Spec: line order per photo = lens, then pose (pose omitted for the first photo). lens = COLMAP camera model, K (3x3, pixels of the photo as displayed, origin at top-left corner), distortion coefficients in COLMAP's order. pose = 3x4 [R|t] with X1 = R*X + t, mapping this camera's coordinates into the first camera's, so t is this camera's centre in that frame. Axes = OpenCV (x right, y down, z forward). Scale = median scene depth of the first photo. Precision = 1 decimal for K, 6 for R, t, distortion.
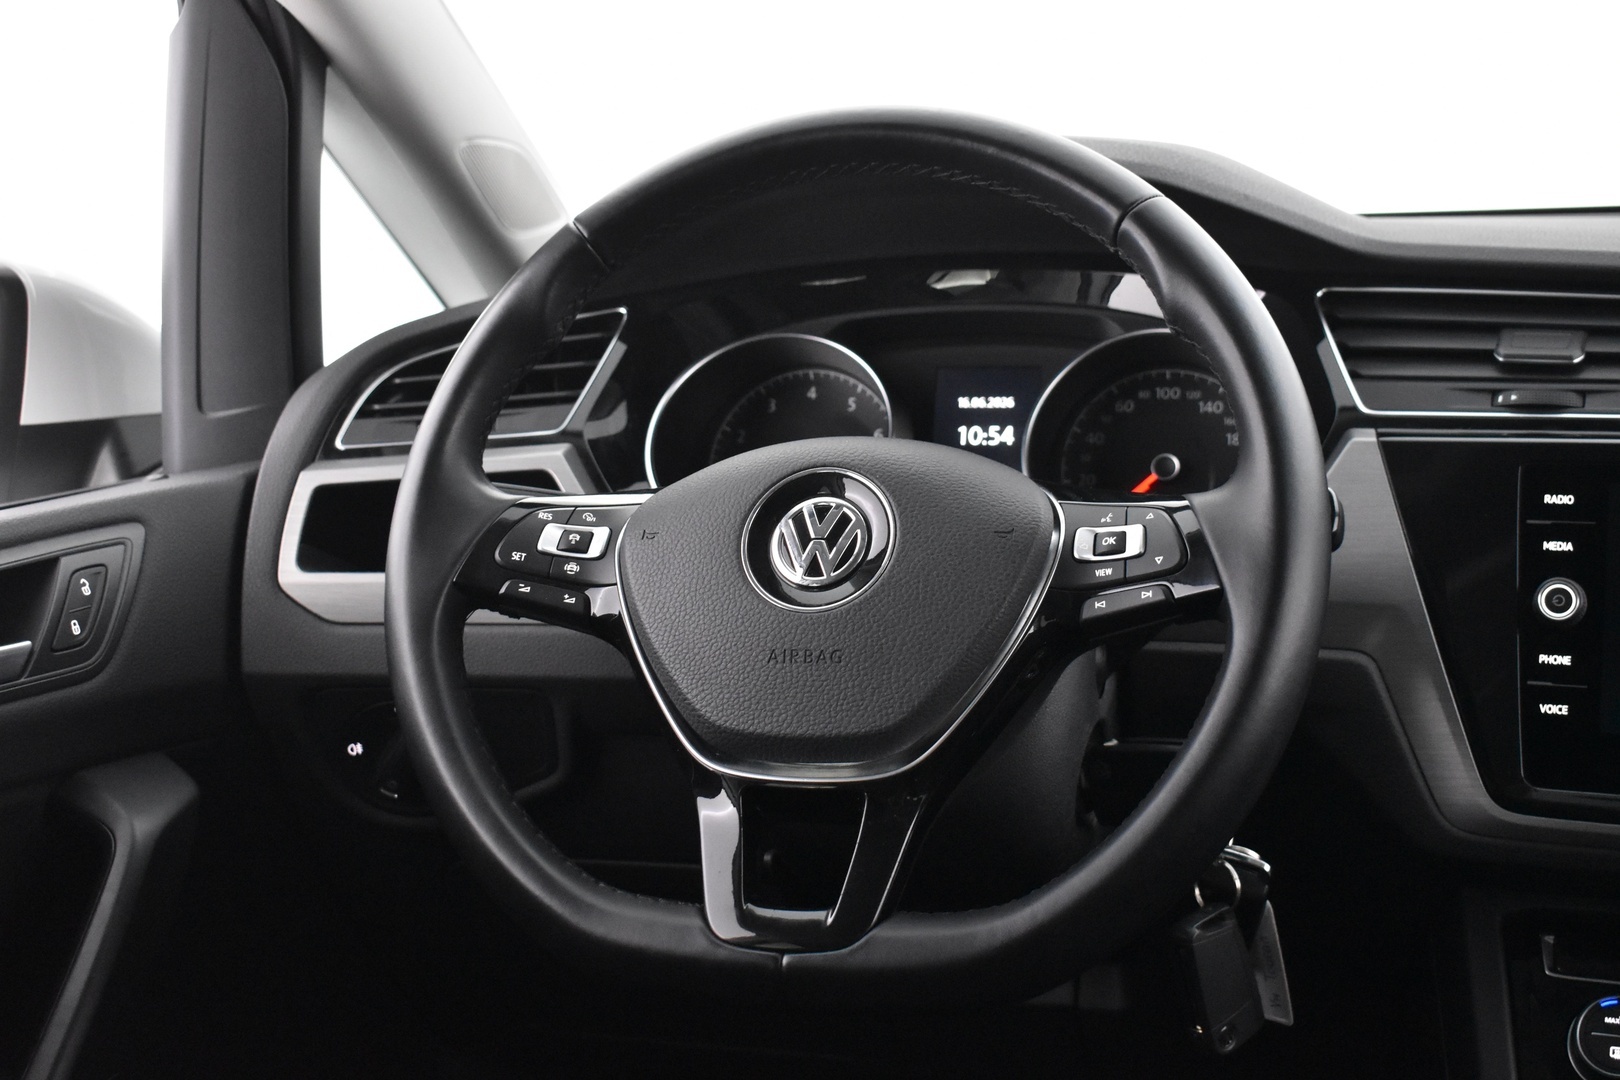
lens RADIAL K [[2101.7, 0, 810.0], [0, 2101.7, 540.0], [0, 0, 1]] dist [-0.037470, -0.077448]
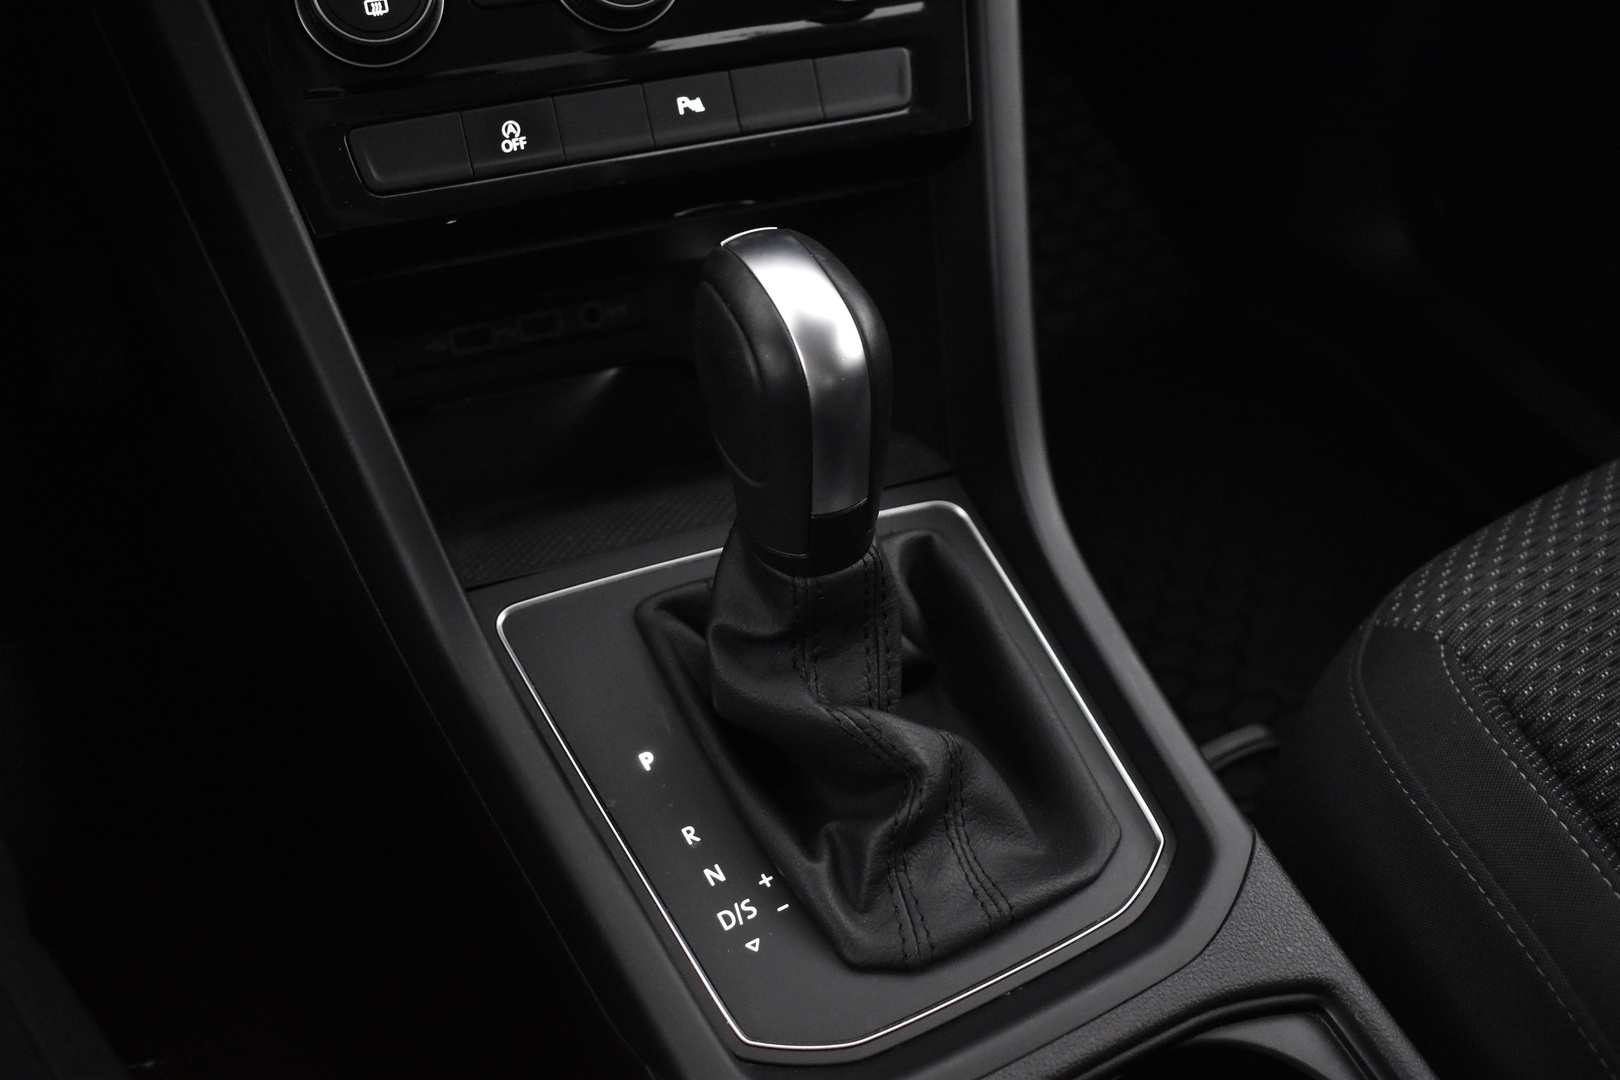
lens RADIAL K [[1523.5, 0, 810.0], [0, 1523.5, 540.0], [0, 0, 1]] dist [-0.090983, 0.004857]
pose [[0.698660, -0.457753, 0.549851, 0.137198], [0.046047, 0.795711, 0.603923, 0.095093], [-0.713971, -0.396618, 0.577010, 0.539838]]
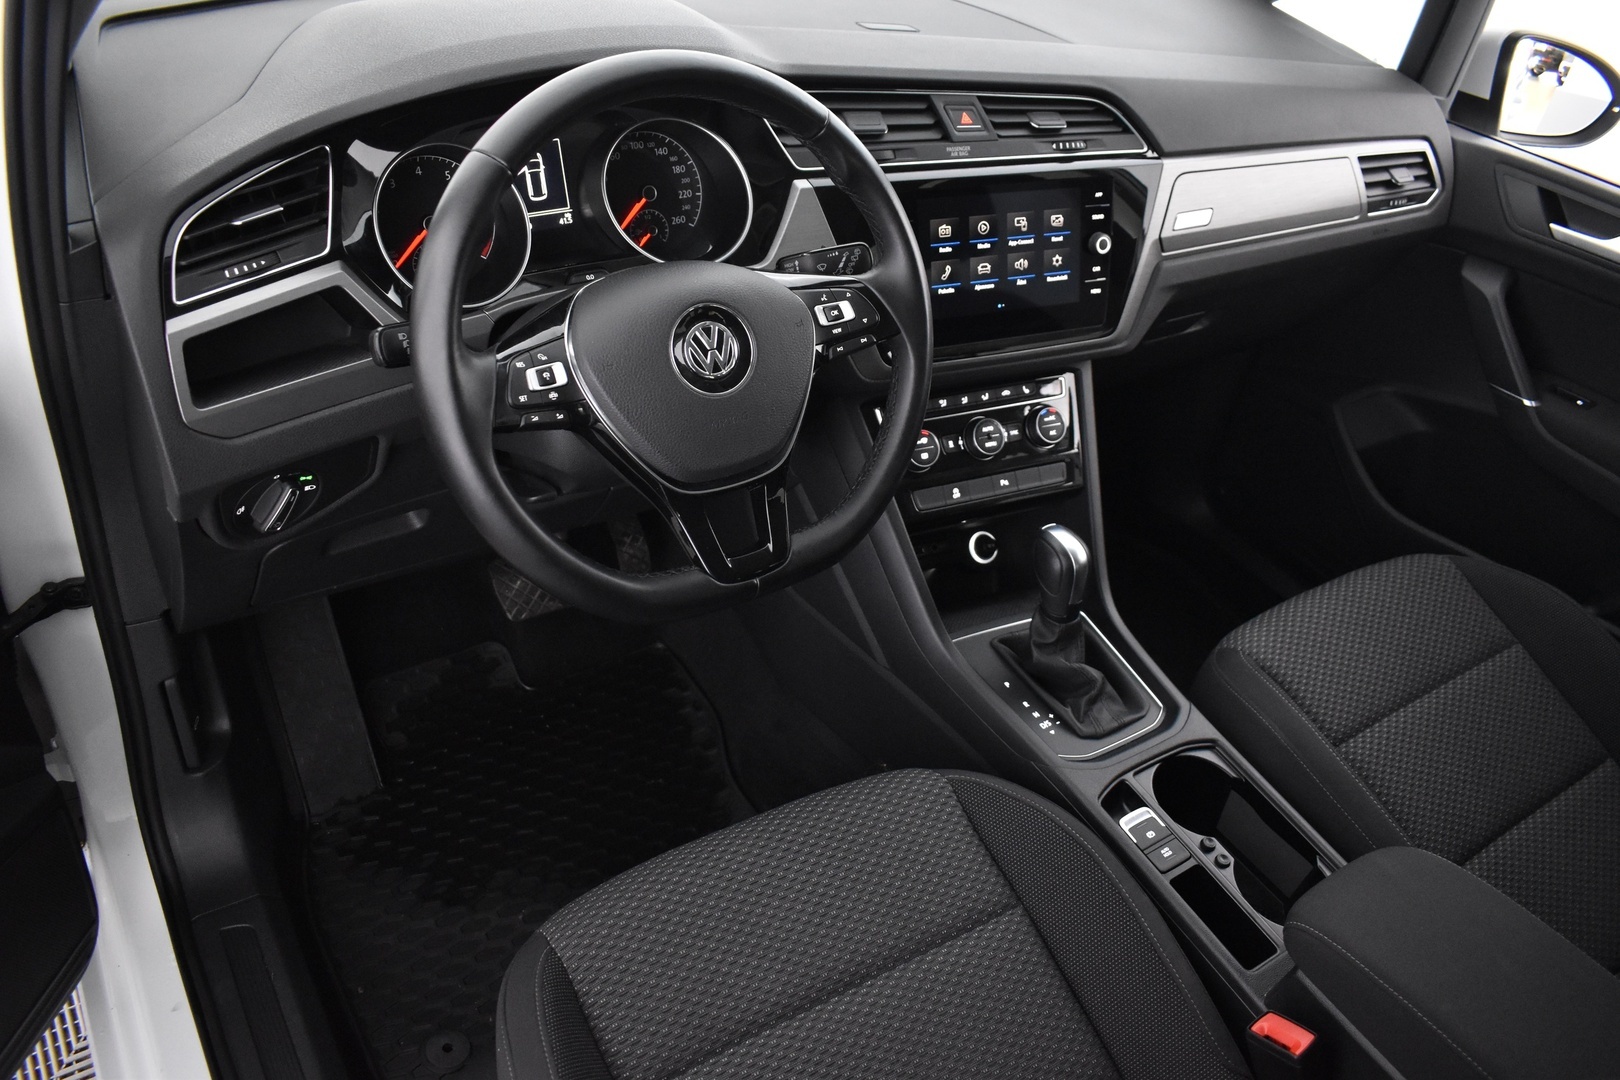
lens RADIAL K [[1237.6, 0, 810.0], [0, 1237.6, 540.0], [0, 0, 1]] dist [-0.096287, 0.005806]
pose [[0.645921, -0.372171, 0.666539, -0.614333], [0.008112, 0.876411, 0.481495, -0.317742], [-0.763361, -0.305601, 0.569112, 0.297289]]
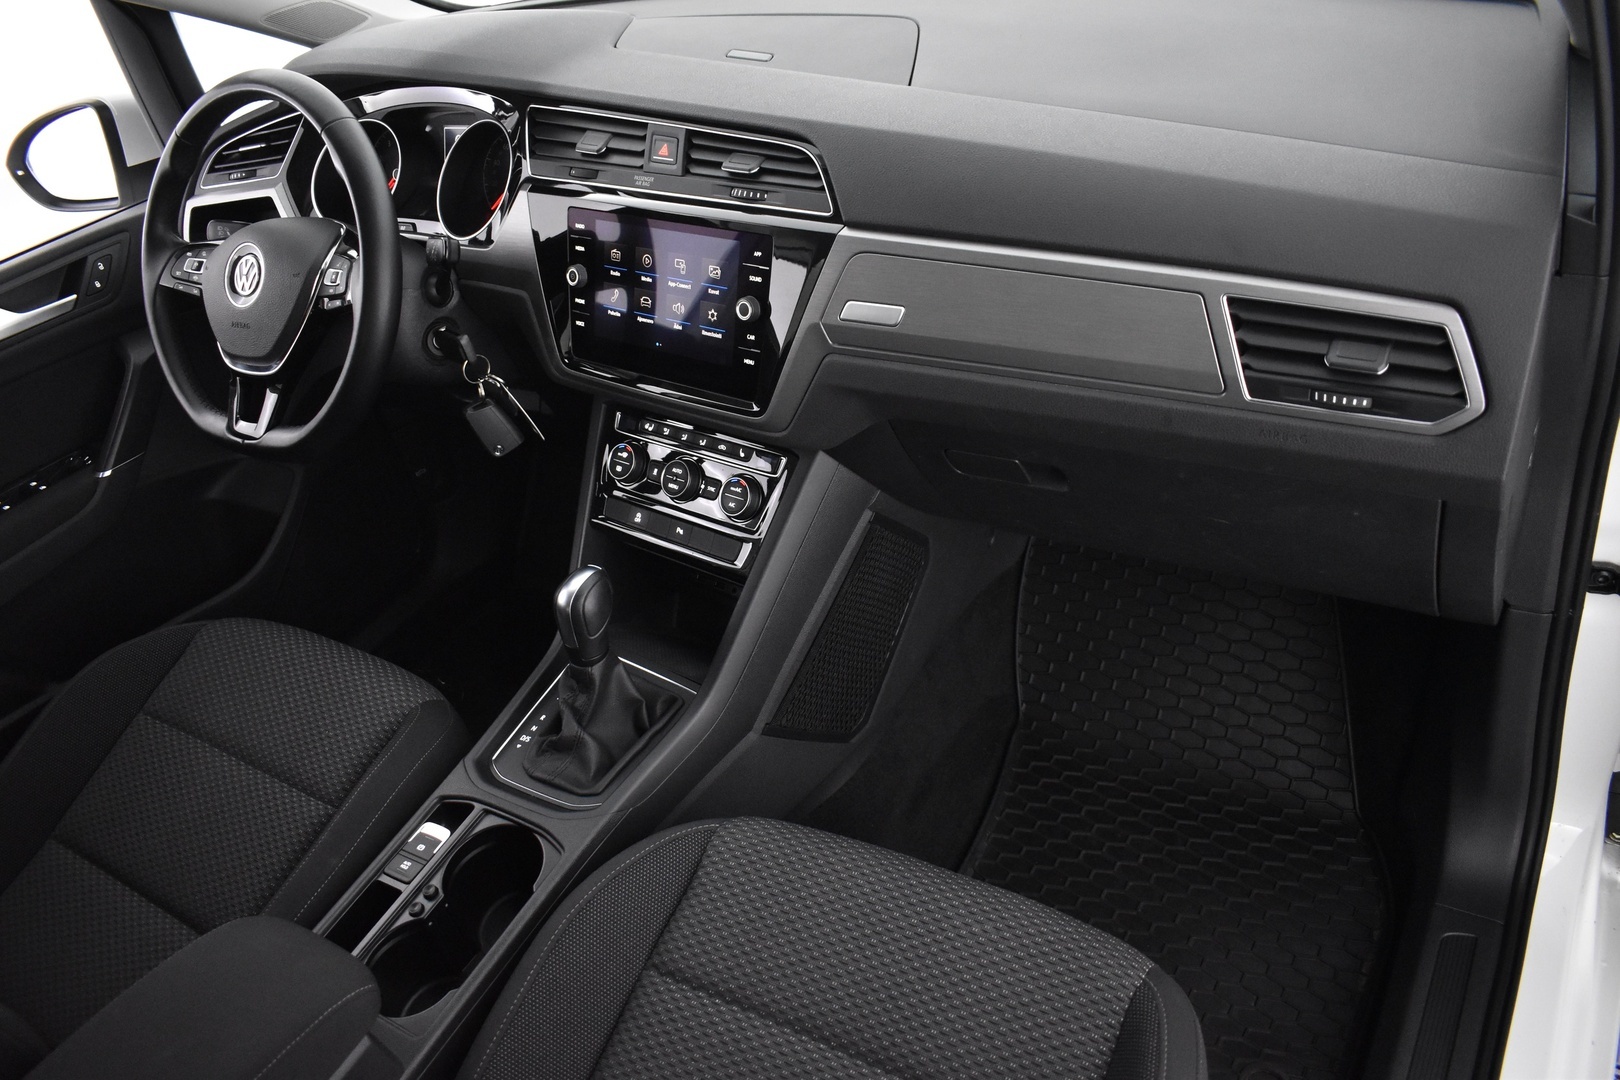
lens RADIAL K [[1237.6, 0, 810.0], [0, 1237.6, 540.0], [0, 0, 1]] dist [-0.096287, 0.005806]
pose [[0.963229, 0.050116, -0.263965, 0.953717], [0.072382, 0.897725, 0.434569, -0.265847], [0.258747, -0.437696, 0.861088, -0.173981]]
